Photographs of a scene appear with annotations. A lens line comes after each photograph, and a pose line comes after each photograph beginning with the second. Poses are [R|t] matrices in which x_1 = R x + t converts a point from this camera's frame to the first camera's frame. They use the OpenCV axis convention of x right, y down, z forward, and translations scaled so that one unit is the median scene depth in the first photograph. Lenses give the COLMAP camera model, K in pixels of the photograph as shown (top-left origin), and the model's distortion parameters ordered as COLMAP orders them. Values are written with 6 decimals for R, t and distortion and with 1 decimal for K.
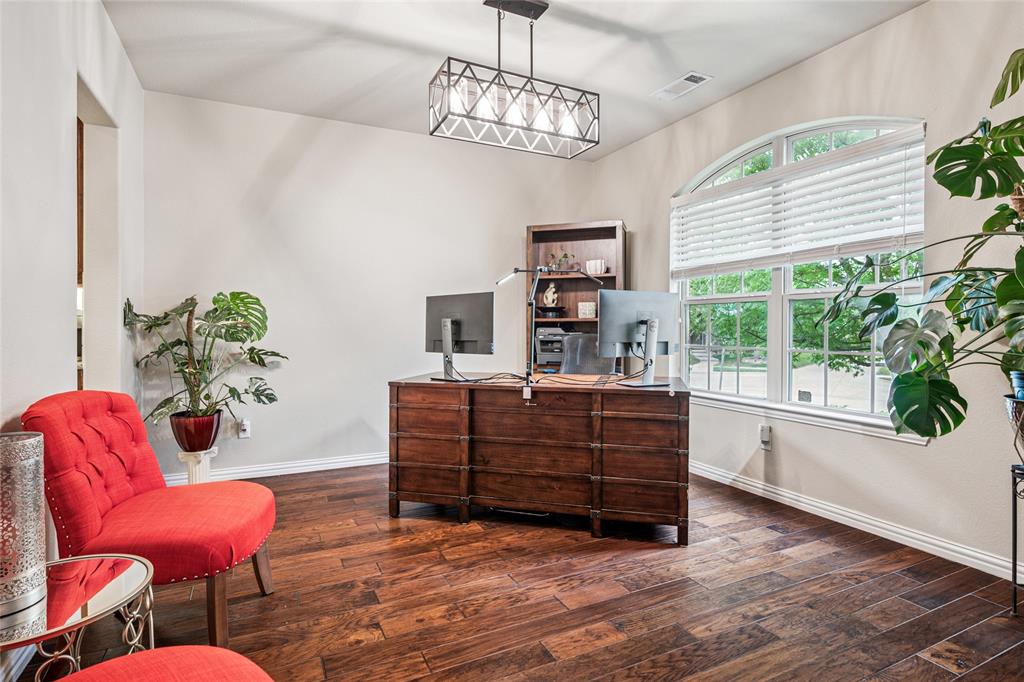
lens RADIAL K [[549.7, 0, 534.8], [0, 549.7, 331.1], [0, 0, 1]] dist [-0.001073, -0.002481]
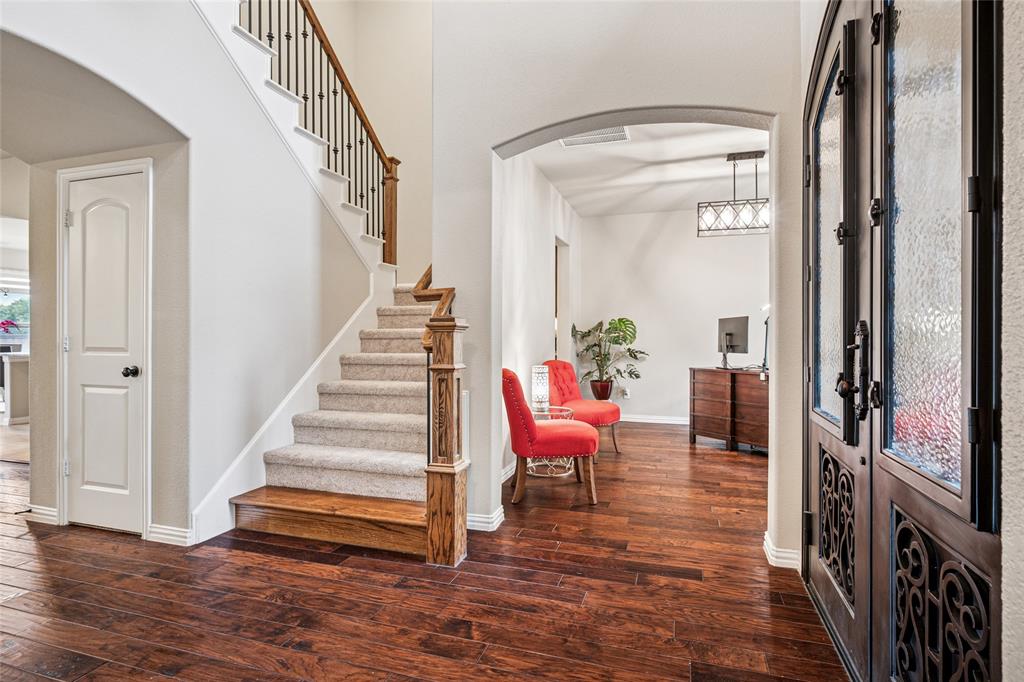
lens RADIAL K [[549.7, 0, 508.9], [0, 549.7, 339.9], [0, 0, 1]] dist [-0.001073, -0.002481]
pose [[0.712226, 0.002964, -0.701944, 0.524136], [-0.005438, 0.999984, -0.001295, 0.007036], [0.701929, 0.004739, 0.712231, -0.629763]]
